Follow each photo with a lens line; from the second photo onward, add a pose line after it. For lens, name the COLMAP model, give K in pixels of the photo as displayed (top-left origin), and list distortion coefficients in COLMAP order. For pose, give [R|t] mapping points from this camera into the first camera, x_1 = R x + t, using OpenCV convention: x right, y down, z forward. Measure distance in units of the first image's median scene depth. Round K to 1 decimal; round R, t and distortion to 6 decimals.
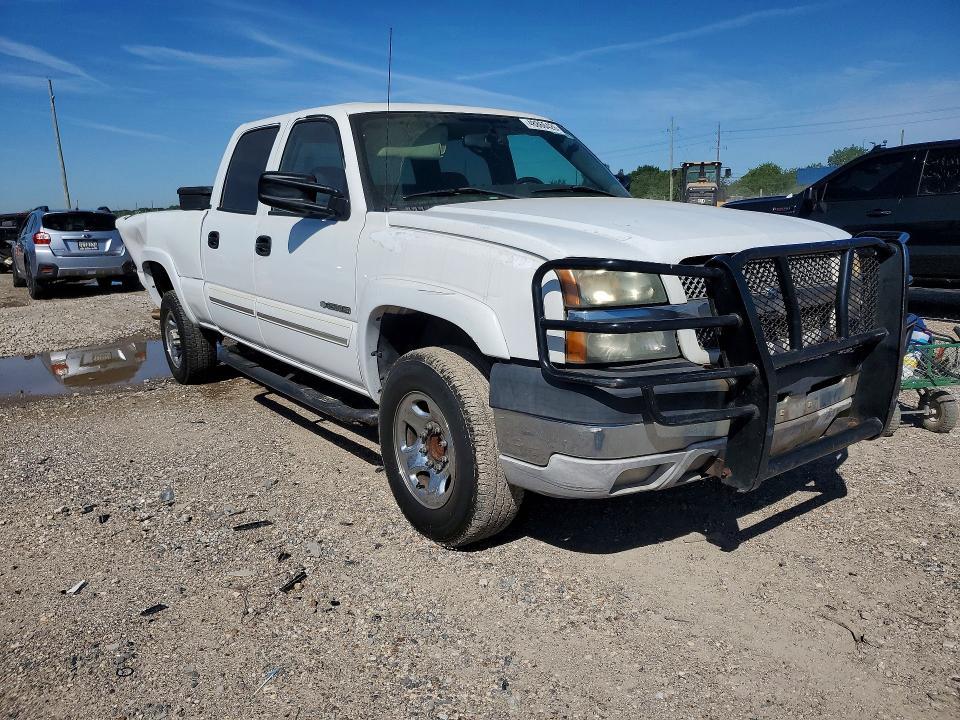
lens RADIAL K [[696.6, 0, 480.0], [0, 696.6, 360.0], [0, 0, 1]] dist [0.010142, -0.000992]
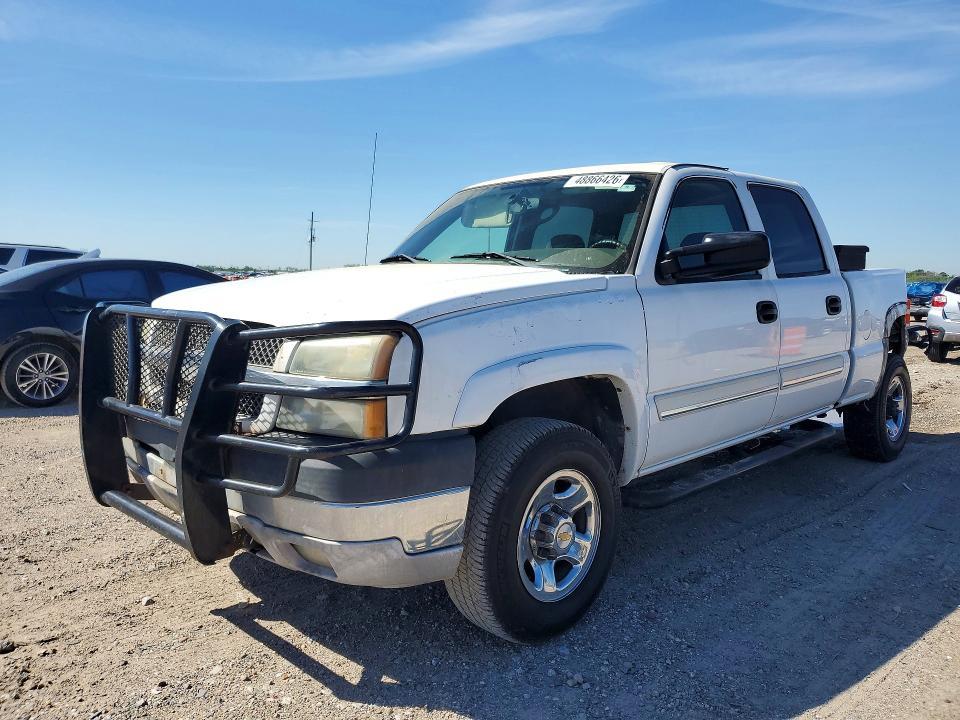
lens RADIAL K [[737.9, 0, 480.0], [0, 737.9, 360.0], [0, 0, 1]] dist [-0.008916, -0.004500]
pose [[0.180188, 0.130293, -0.974965, 1.213114], [-0.215183, 0.972401, 0.090182, -0.223866], [0.959806, 0.193546, 0.203252, 0.924707]]
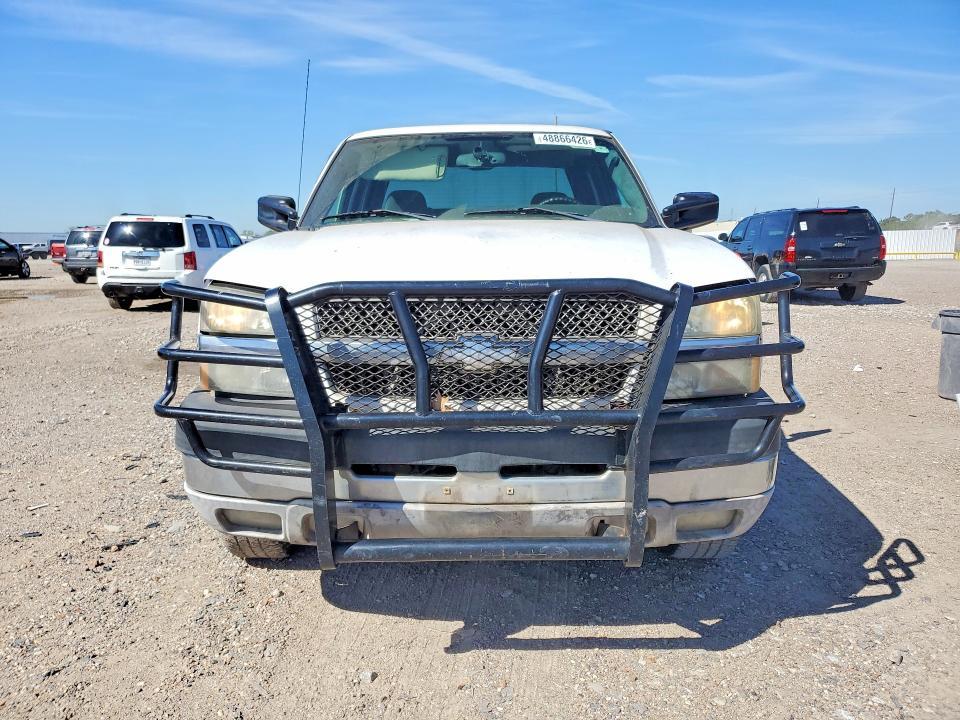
lens RADIAL K [[696.6, 0, 480.0], [0, 696.6, 360.0], [0, 0, 1]] dist [0.010142, -0.000992]
pose [[0.816946, 0.119005, -0.564302, 0.685741], [-0.133890, 0.990881, 0.015133, -0.069529], [0.560957, 0.063192, 0.825430, 0.276614]]
